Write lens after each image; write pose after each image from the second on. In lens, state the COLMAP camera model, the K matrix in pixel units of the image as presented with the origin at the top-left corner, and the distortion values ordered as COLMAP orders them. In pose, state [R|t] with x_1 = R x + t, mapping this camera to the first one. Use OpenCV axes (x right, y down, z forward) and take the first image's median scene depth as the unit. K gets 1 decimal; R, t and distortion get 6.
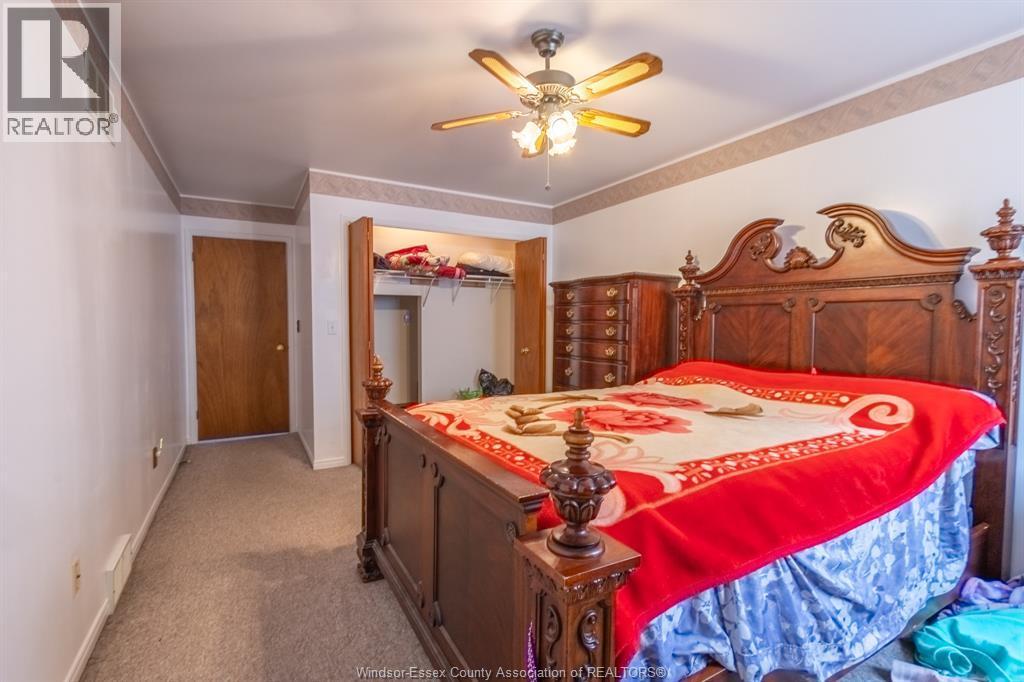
lens RADIAL K [[472.2, 0, 514.2], [0, 472.2, 343.1], [0, 0, 1]] dist [0.007541, 0.000467]
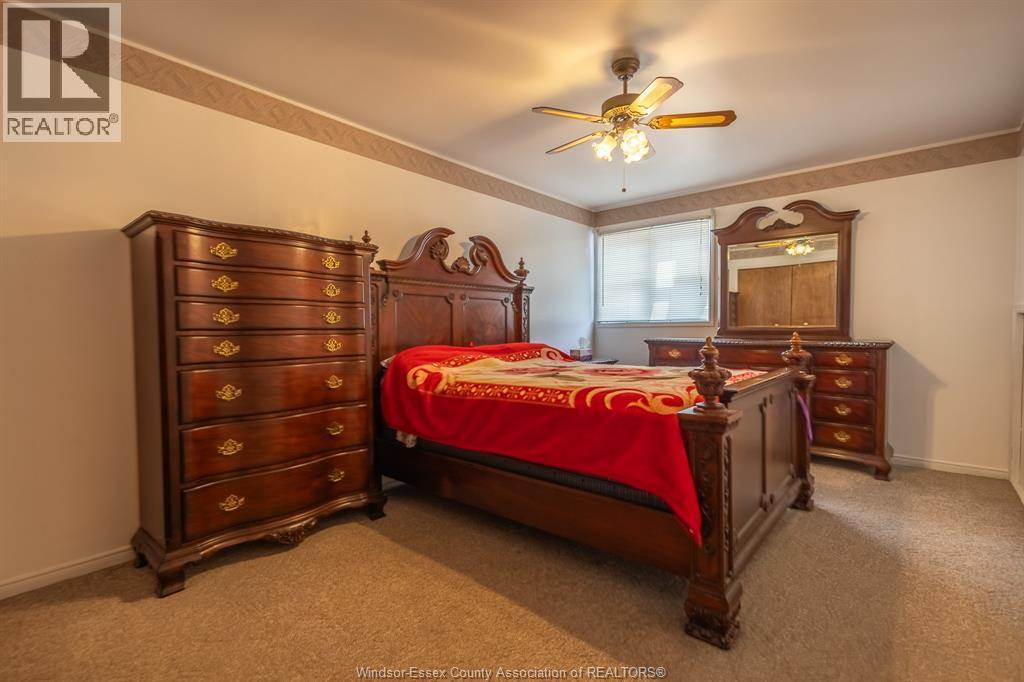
lens RADIAL K [[472.2, 0, 514.2], [0, 472.2, 343.1], [0, 0, 1]] dist [0.007541, 0.000467]
pose [[-0.344211, -0.034989, 0.938240, -0.727802], [0.041911, 0.997737, 0.052583, -0.015654], [-0.937956, 0.057422, -0.341966, 1.275878]]
